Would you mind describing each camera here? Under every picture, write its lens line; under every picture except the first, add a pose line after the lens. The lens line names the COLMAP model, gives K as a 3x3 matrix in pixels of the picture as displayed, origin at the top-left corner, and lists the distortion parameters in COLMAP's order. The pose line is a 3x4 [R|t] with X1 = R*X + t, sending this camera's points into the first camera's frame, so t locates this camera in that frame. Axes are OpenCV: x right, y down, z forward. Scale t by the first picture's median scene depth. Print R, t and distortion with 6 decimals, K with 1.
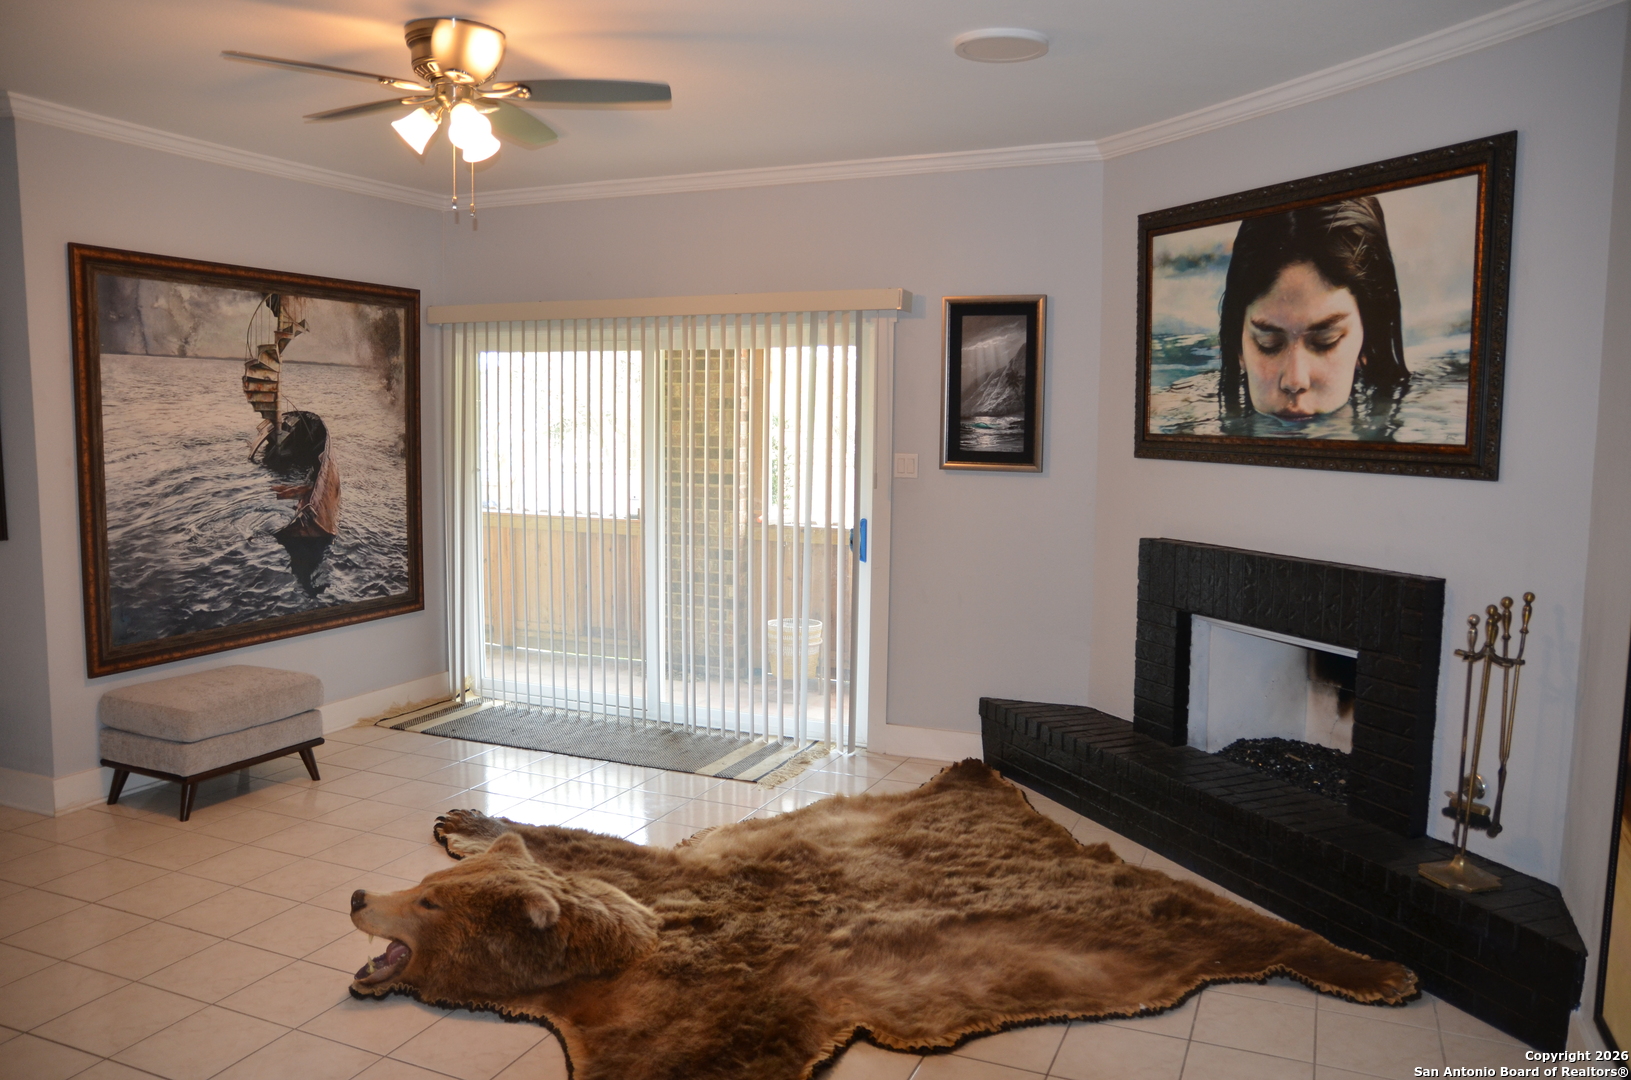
lens RADIAL K [[1207.3, 0, 814.4], [0, 1207.3, 497.1], [0, 0, 1]] dist [-0.008162, -0.000101]
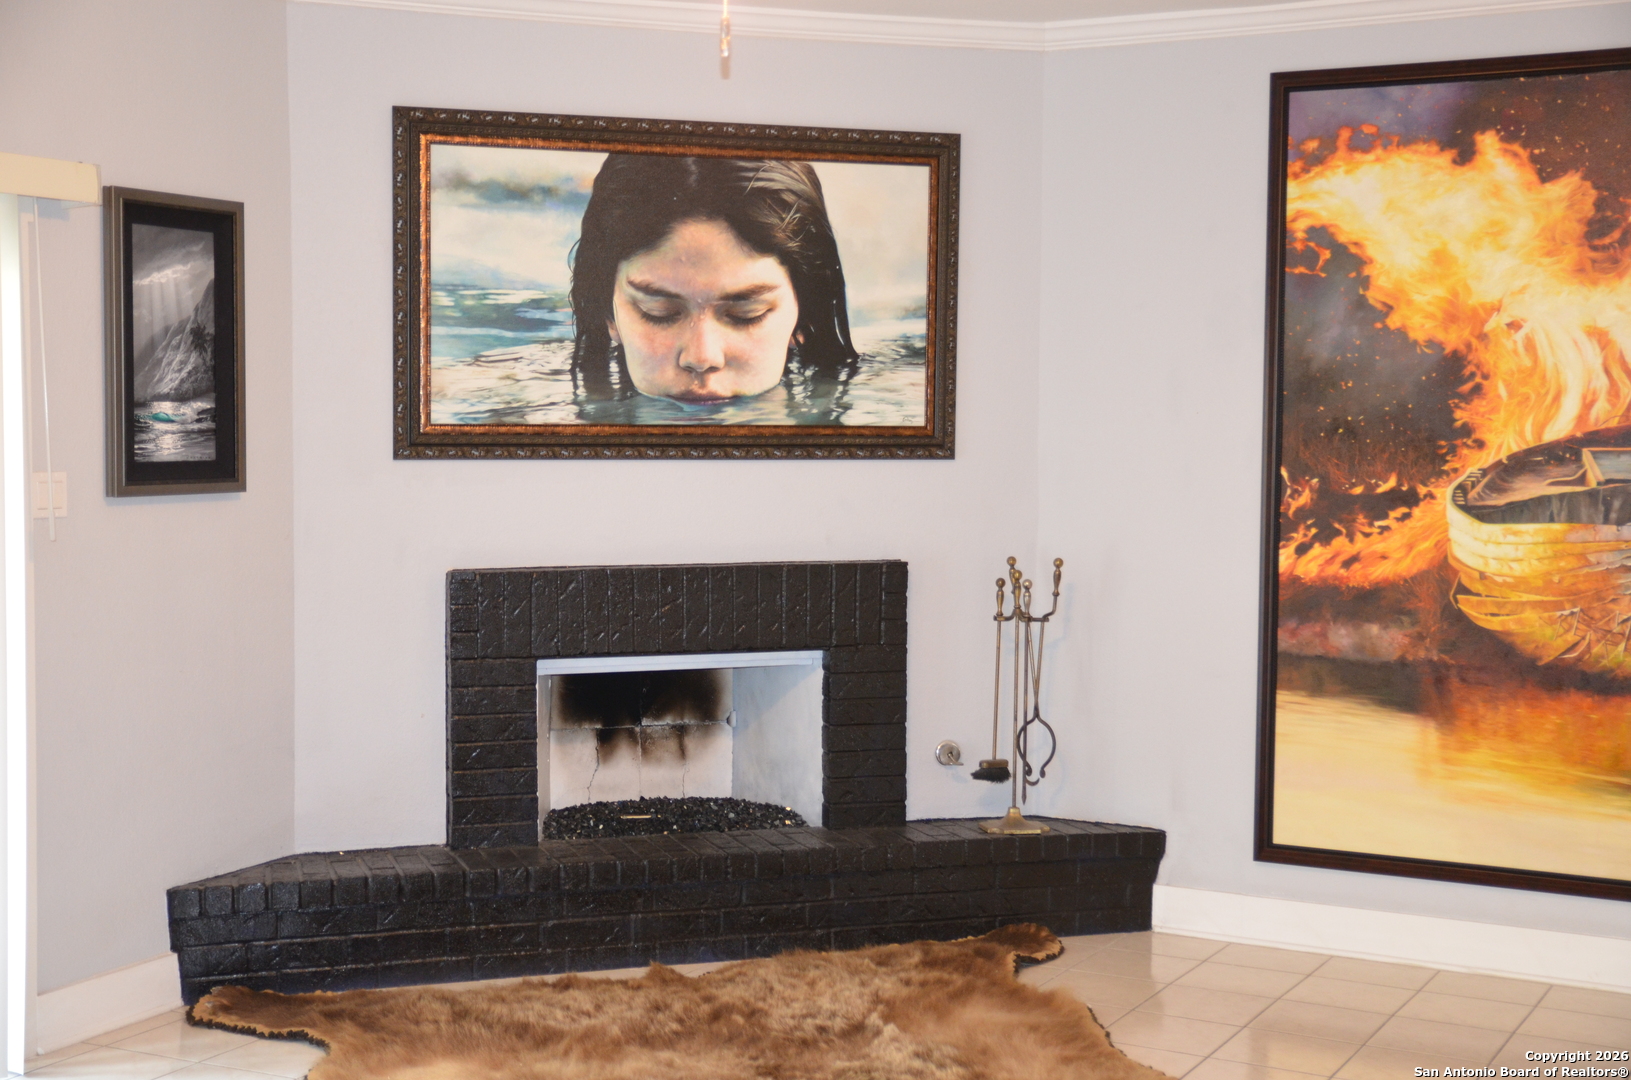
lens RADIAL K [[2253.7, 0, 815.5], [0, 2253.7, 540.0], [0, 0, 1]] dist [0.014163, 0.003205]
pose [[0.097476, -0.068976, 0.992845, -1.145781], [0.066634, 0.995809, 0.062640, -0.060203], [-0.993005, 0.060051, 0.101664, 0.739136]]
